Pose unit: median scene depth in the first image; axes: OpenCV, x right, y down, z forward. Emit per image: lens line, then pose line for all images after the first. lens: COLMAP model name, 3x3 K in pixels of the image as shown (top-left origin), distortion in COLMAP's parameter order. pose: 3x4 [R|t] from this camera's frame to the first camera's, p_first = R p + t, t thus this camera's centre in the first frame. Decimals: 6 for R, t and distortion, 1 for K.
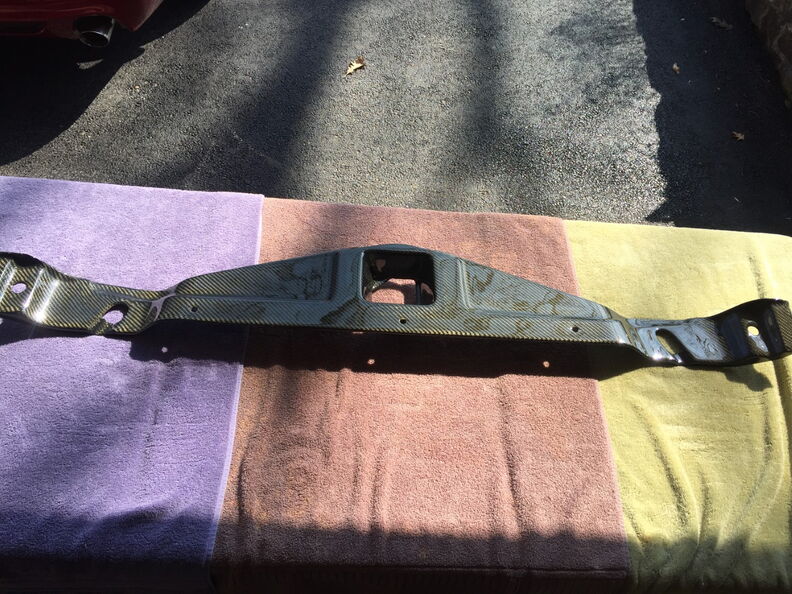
lens RADIAL K [[681.8, 0, 403.3], [0, 681.8, 297.6], [0, 0, 1]] dist [0.033821, -0.002770]
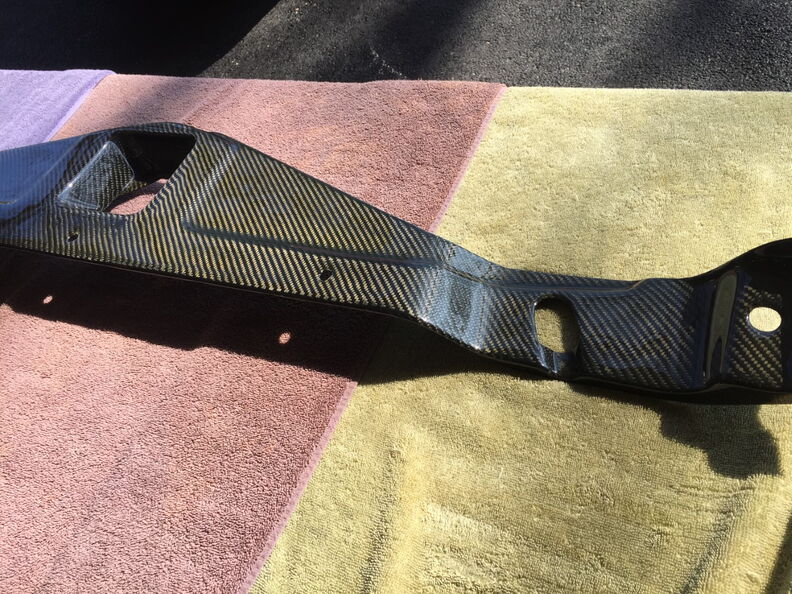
lens RADIAL K [[681.8, 0, 396.8], [0, 681.8, 298.7], [0, 0, 1]] dist [0.033821, -0.002770]
pose [[0.864016, 0.093888, -0.494632, 0.531552], [-0.067942, 0.995215, 0.070224, 0.024423], [0.498858, -0.027068, 0.866261, 0.581828]]
